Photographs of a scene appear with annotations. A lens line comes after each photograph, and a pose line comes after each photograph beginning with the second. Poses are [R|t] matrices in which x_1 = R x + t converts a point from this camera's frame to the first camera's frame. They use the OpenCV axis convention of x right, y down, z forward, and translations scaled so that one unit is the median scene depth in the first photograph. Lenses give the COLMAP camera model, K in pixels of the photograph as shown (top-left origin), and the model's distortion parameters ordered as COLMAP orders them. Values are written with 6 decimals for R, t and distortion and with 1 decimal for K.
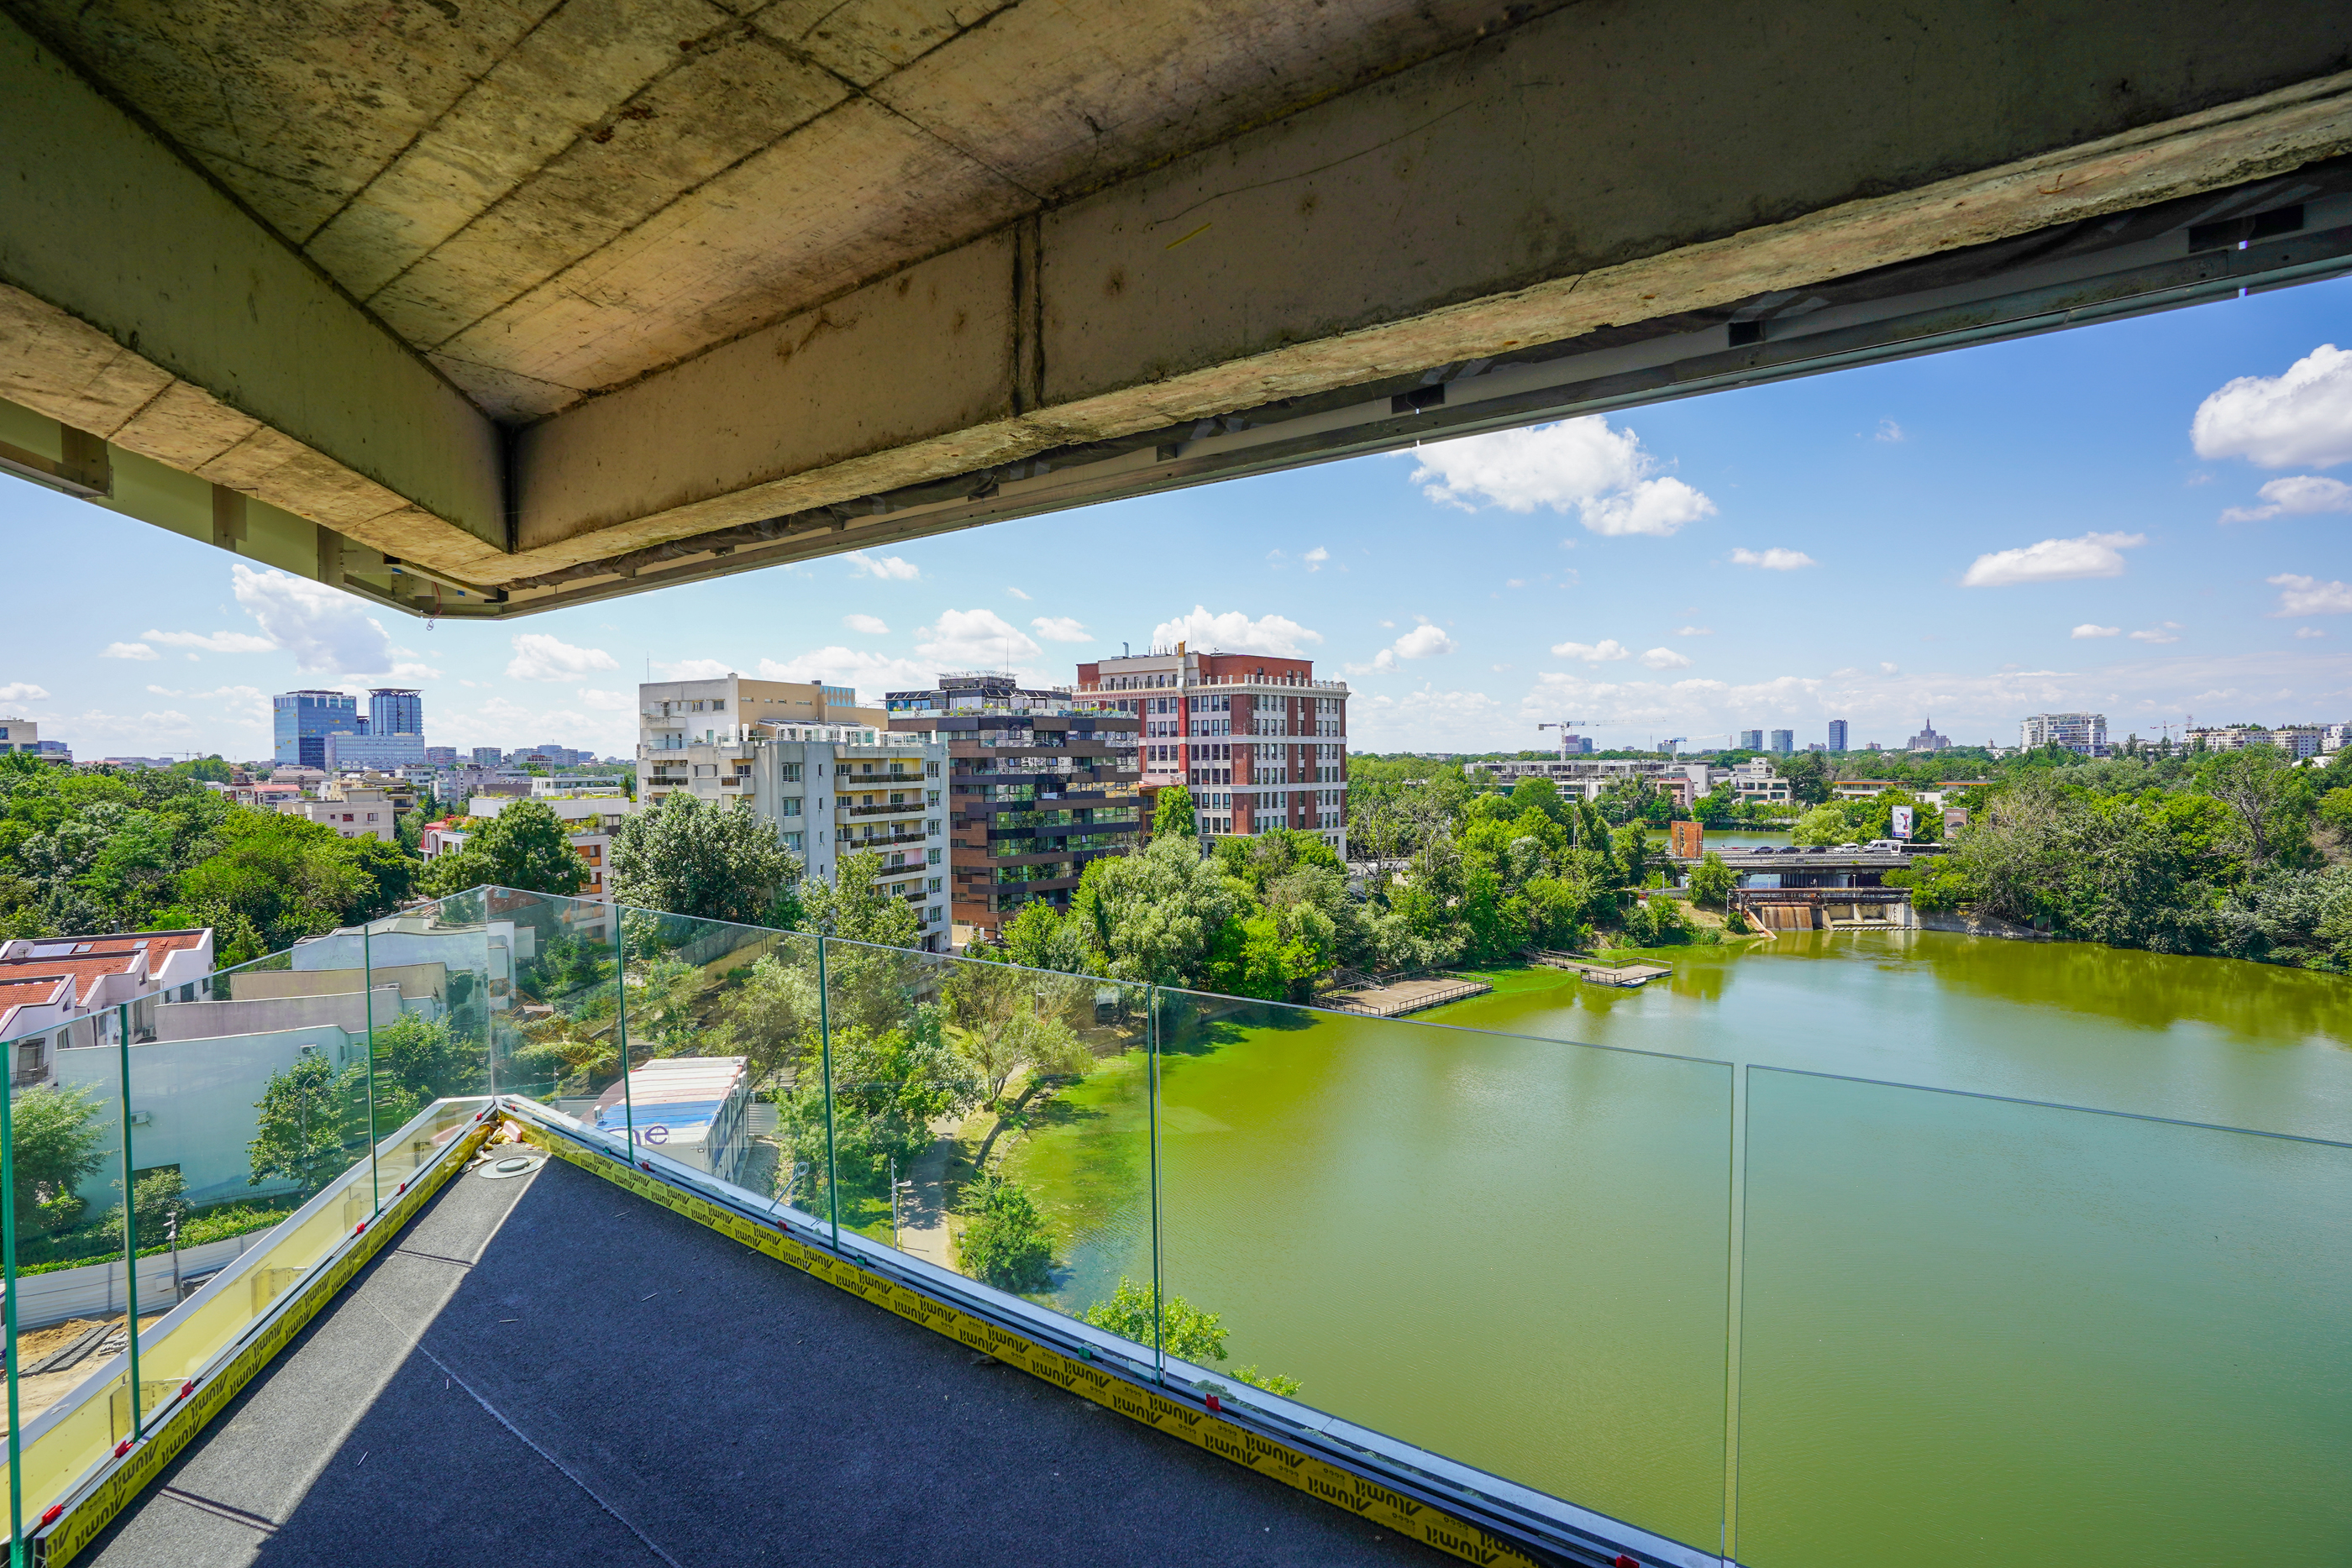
lens RADIAL K [[1094.3, 0, 1154.4], [0, 1094.3, 793.4], [0, 0, 1]] dist [-0.067424, 0.028283]
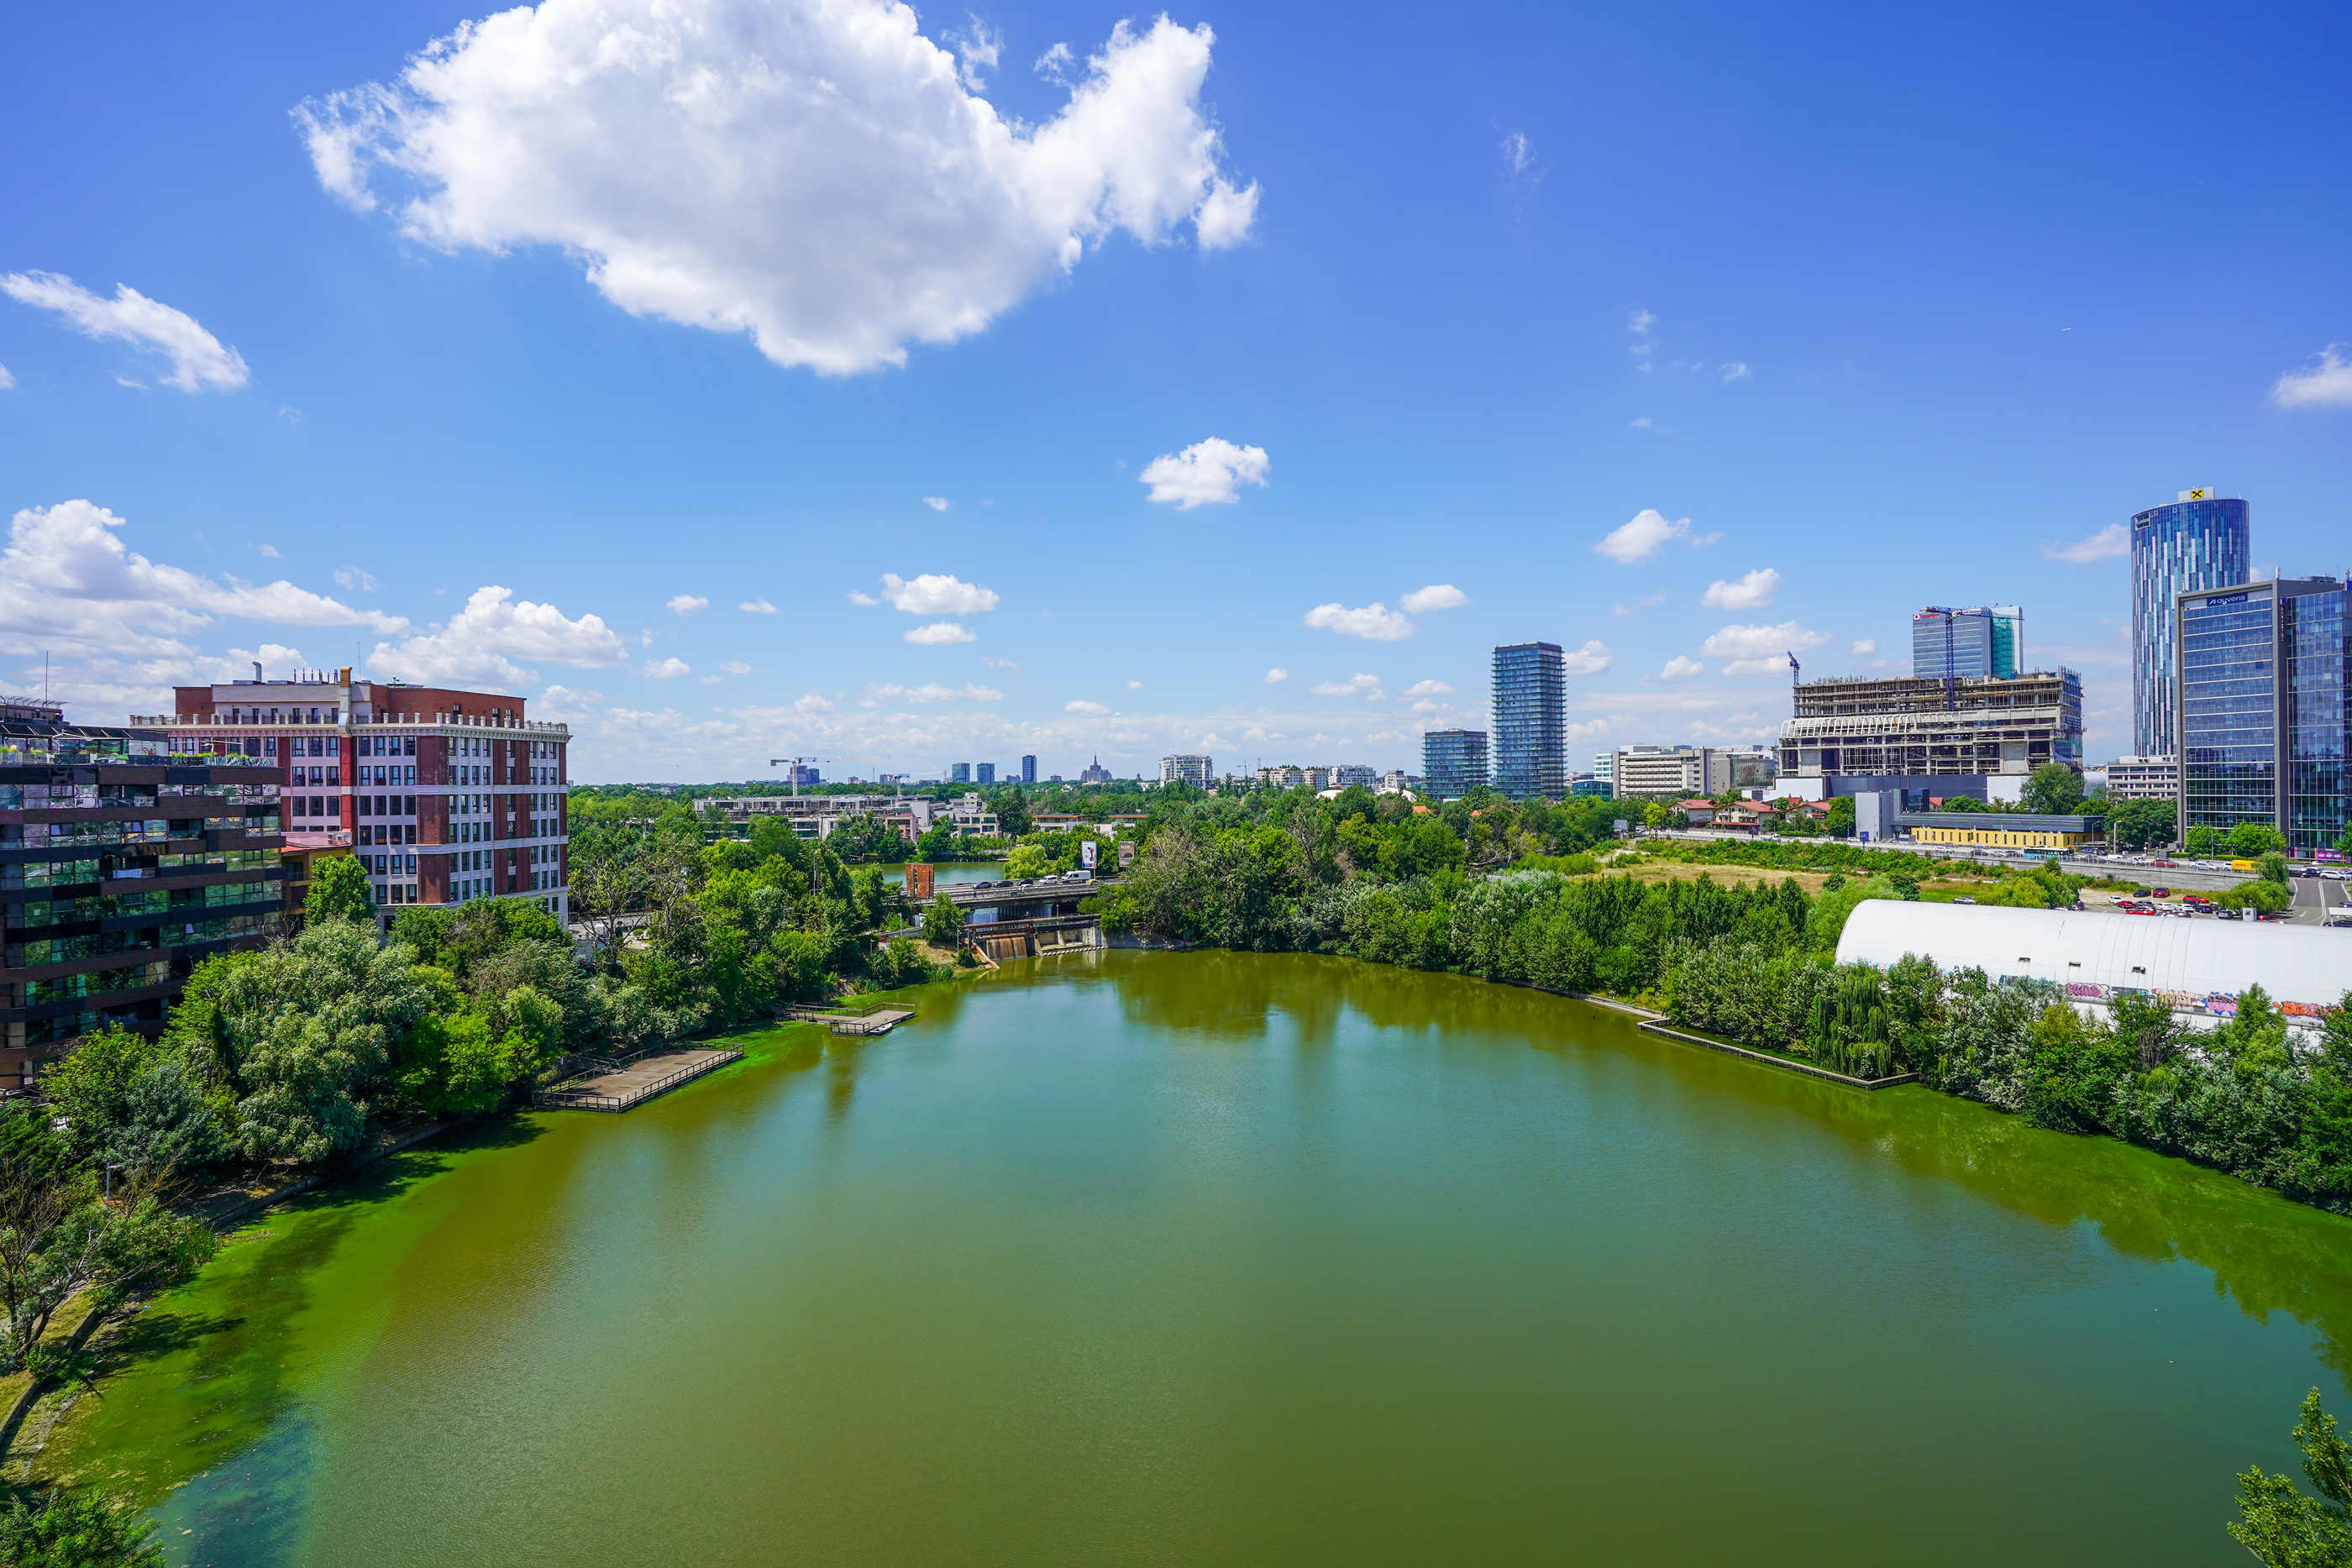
lens RADIAL K [[1094.3, 0, 1161.6], [0, 1094.3, 784.4], [0, 0, 1]] dist [-0.067424, 0.028283]
pose [[0.771545, 0.002531, 0.636170, -0.008595], [0.019888, 0.999407, -0.028097, -0.019428], [-0.635864, 0.034331, 0.771038, 0.015567]]
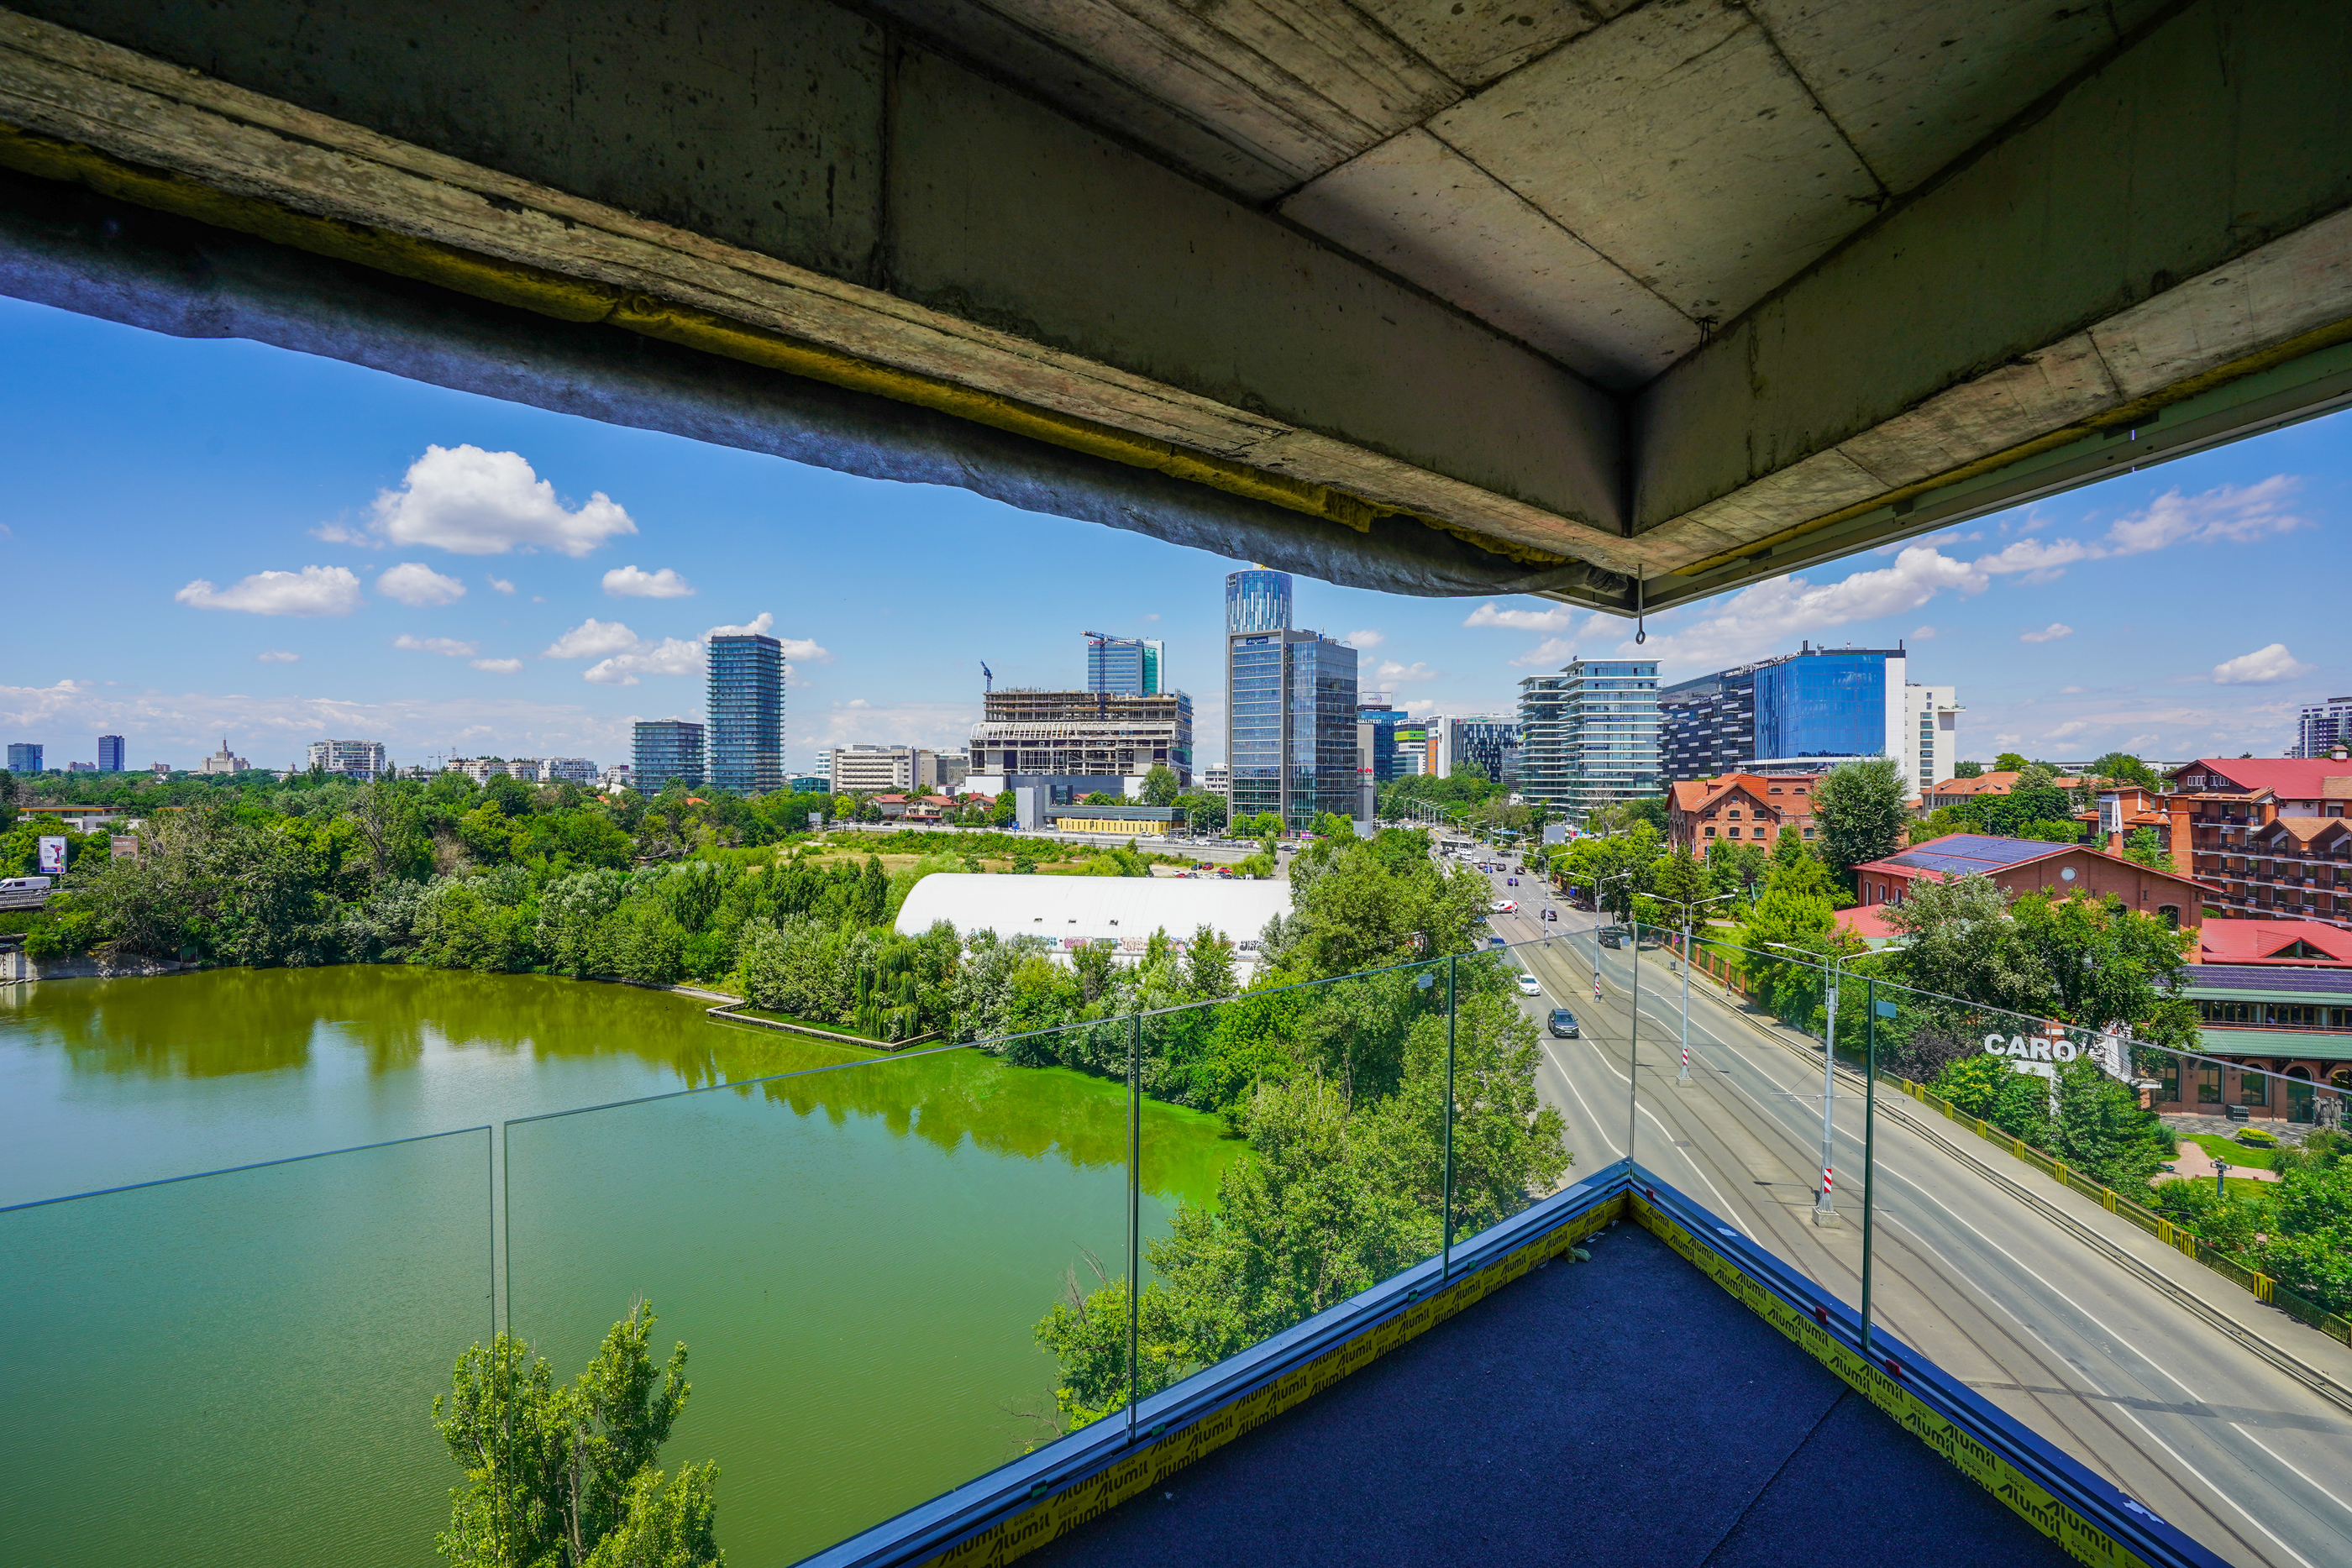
lens RADIAL K [[1094.3, 0, 1156.6], [0, 1094.3, 791.2], [0, 0, 1]] dist [-0.067424, 0.028283]
pose [[0.224660, 0.005074, 0.974424, 0.099108], [0.019105, 0.999771, -0.009611, 0.000982], [-0.974250, 0.020776, 0.224511, -0.070874]]
